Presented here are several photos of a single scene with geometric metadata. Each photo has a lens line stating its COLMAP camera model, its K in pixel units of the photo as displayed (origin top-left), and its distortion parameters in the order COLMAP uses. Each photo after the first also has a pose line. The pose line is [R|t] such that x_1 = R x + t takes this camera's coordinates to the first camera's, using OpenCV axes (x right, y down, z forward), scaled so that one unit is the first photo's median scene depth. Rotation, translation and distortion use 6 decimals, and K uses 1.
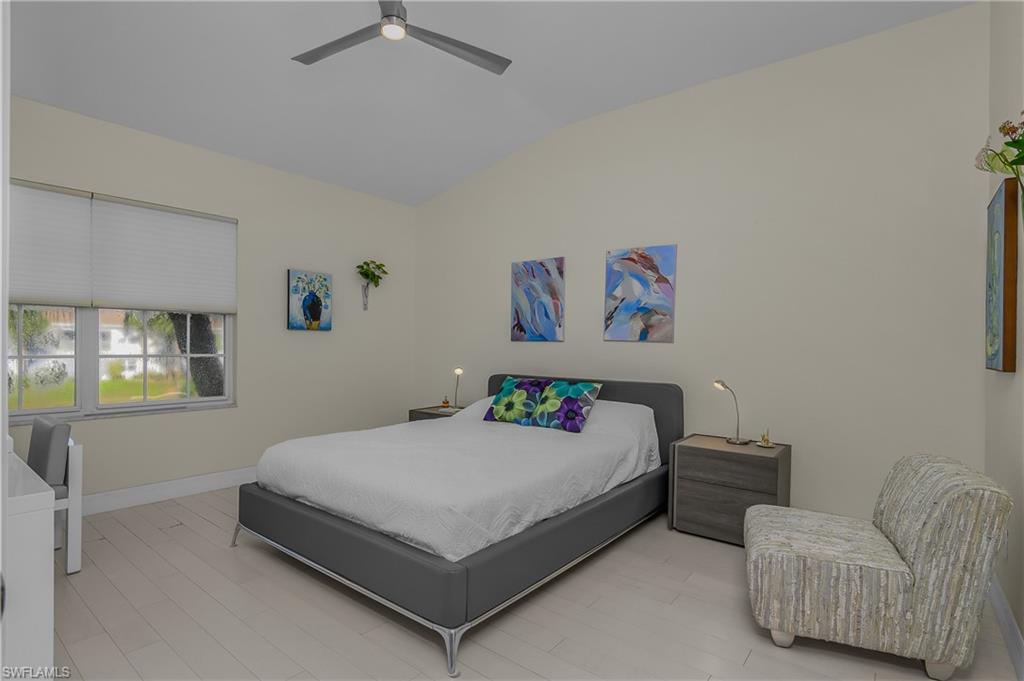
lens RADIAL K [[509.5, 0, 491.8], [0, 509.5, 345.2], [0, 0, 1]] dist [-0.000913, -0.000383]
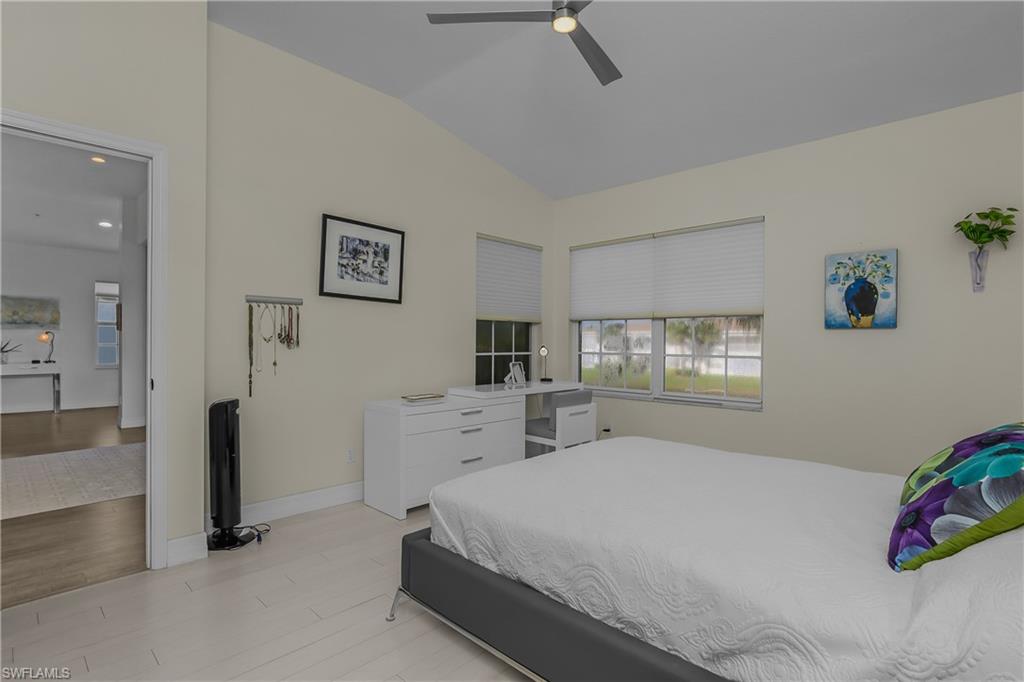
lens RADIAL K [[501.4, 0, 512.0], [0, 501.4, 341.0], [0, 0, 1]] dist [-0.002723, -0.000082]
pose [[-0.063005, -0.009974, -0.997963, 0.422450], [-0.009058, 0.999915, -0.009422, 0.001093], [0.997972, 0.008446, -0.063090, 0.526789]]
